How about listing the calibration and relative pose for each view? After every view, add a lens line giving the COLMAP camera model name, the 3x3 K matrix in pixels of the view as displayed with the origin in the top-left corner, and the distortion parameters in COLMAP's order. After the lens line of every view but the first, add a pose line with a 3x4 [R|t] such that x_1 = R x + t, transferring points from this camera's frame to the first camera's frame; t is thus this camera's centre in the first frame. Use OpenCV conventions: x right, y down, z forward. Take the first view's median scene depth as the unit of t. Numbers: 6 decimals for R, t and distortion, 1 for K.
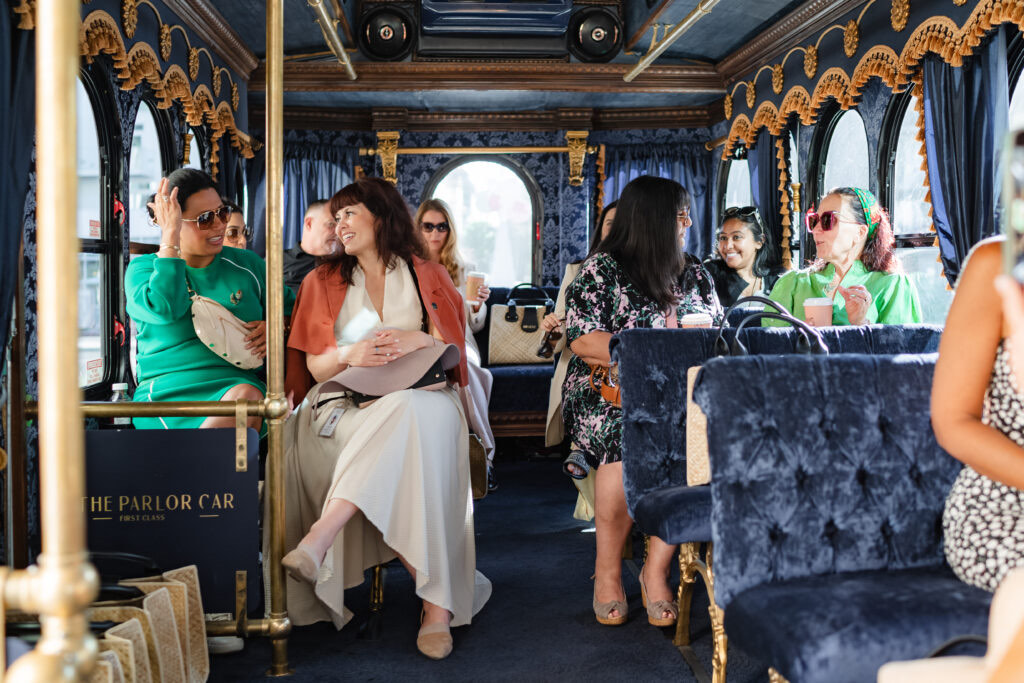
lens RADIAL K [[1052.7, 0, 508.5], [0, 1052.7, 332.1], [0, 0, 1]] dist [-0.070602, 0.000000]
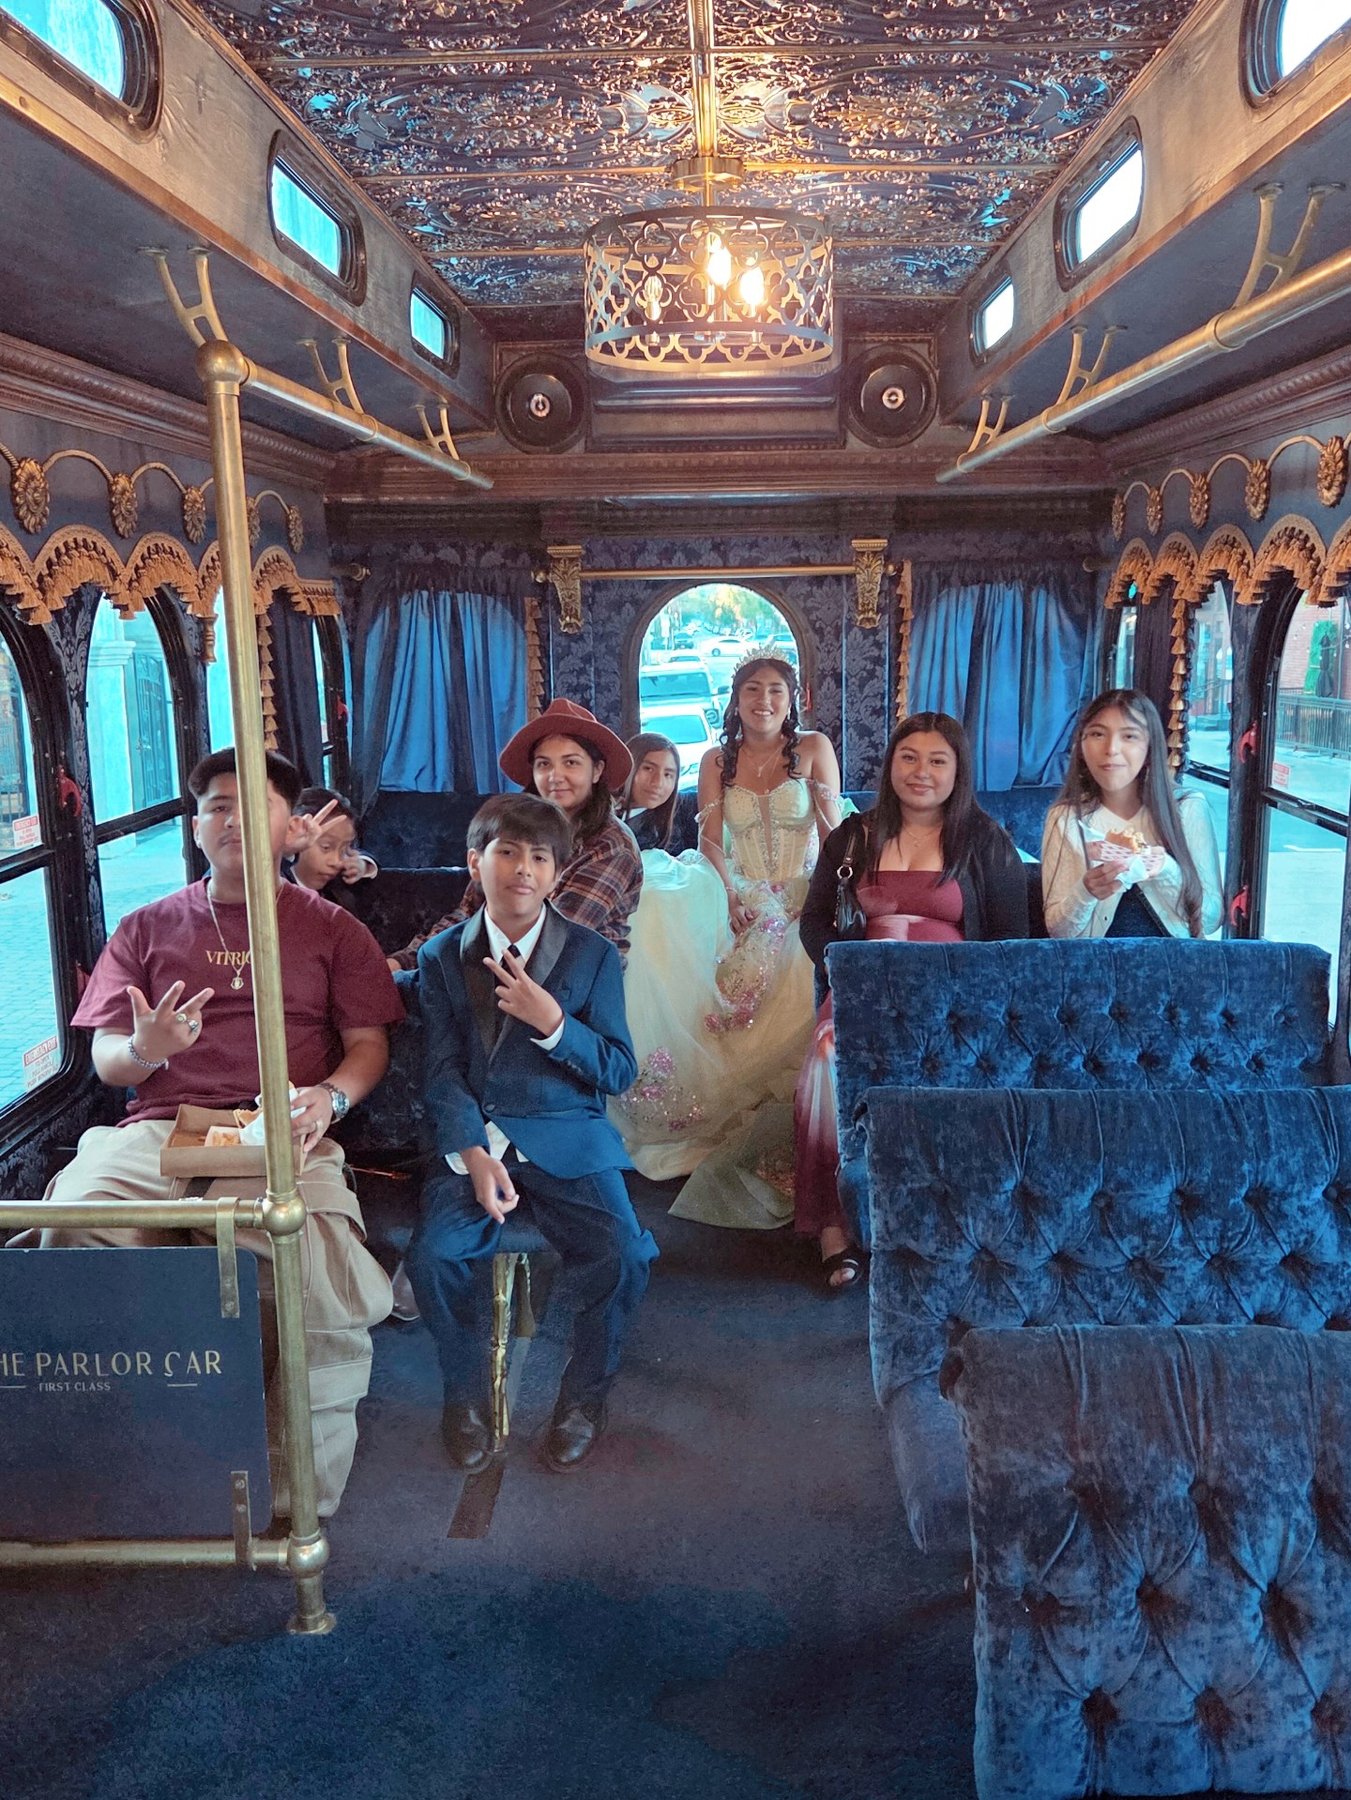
lens RADIAL K [[1522.6, 0, 666.3], [0, 1522.6, 905.0], [0, 0, 1]] dist [0.042104, -0.024722]
pose [[0.994946, -0.003274, -0.100359, 0.036484], [0.015736, 0.992203, 0.123637, -0.091855], [0.099171, -0.124592, 0.987240, 0.083893]]
